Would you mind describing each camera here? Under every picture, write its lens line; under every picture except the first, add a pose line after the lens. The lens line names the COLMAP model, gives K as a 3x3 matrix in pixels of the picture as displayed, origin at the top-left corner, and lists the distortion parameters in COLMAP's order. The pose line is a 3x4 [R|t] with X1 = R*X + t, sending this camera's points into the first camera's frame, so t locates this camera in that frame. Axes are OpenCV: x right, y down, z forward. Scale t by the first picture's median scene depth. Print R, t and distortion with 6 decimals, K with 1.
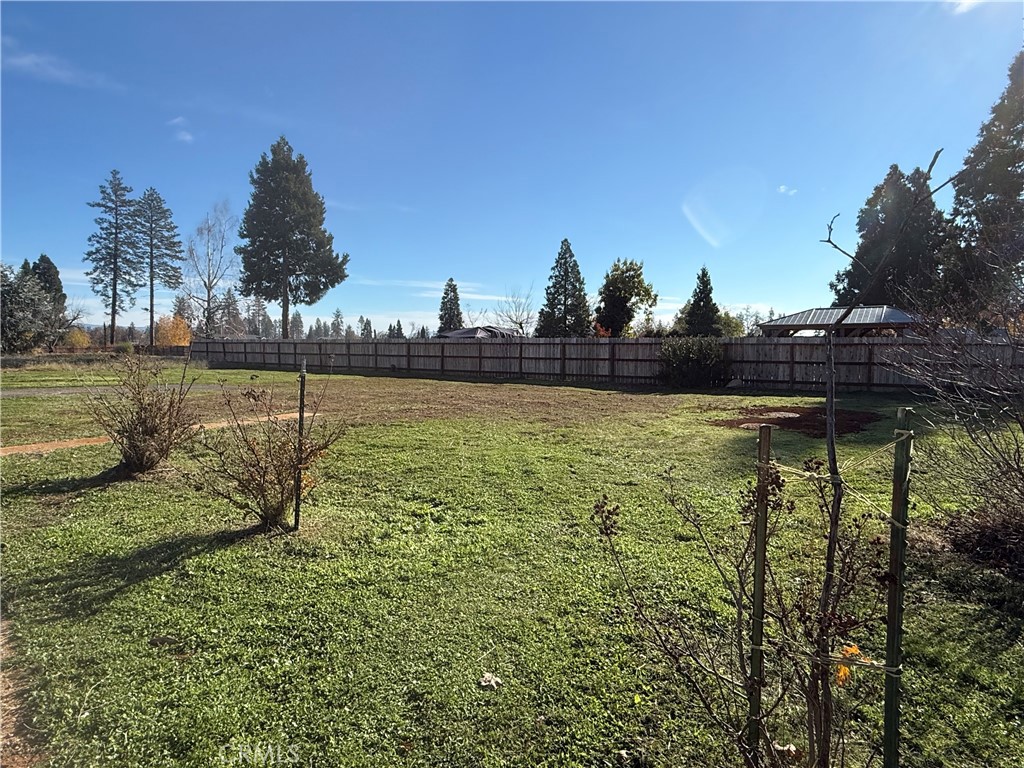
lens RADIAL K [[620.3, 0, 512.3], [0, 620.3, 379.7], [0, 0, 1]] dist [0.000562, -0.000269]
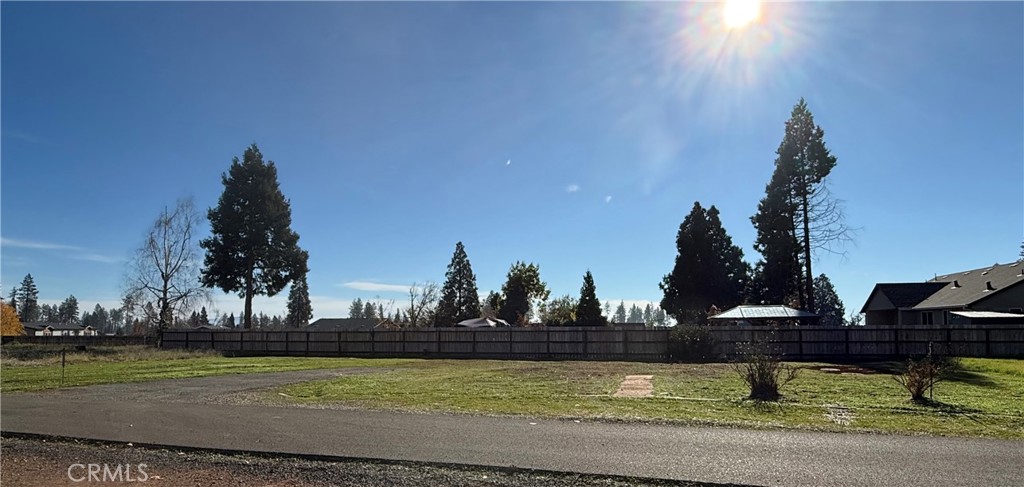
lens RADIAL K [[578.3, 0, 515.4], [0, 578.3, 294.5], [0, 0, 1]] dist [0.001726, -0.000178]
pose [[0.940505, 0.013862, 0.339498, -0.244583], [0.026400, 0.993166, -0.113685, 0.001563], [-0.338754, 0.115884, 0.933711, -0.073187]]
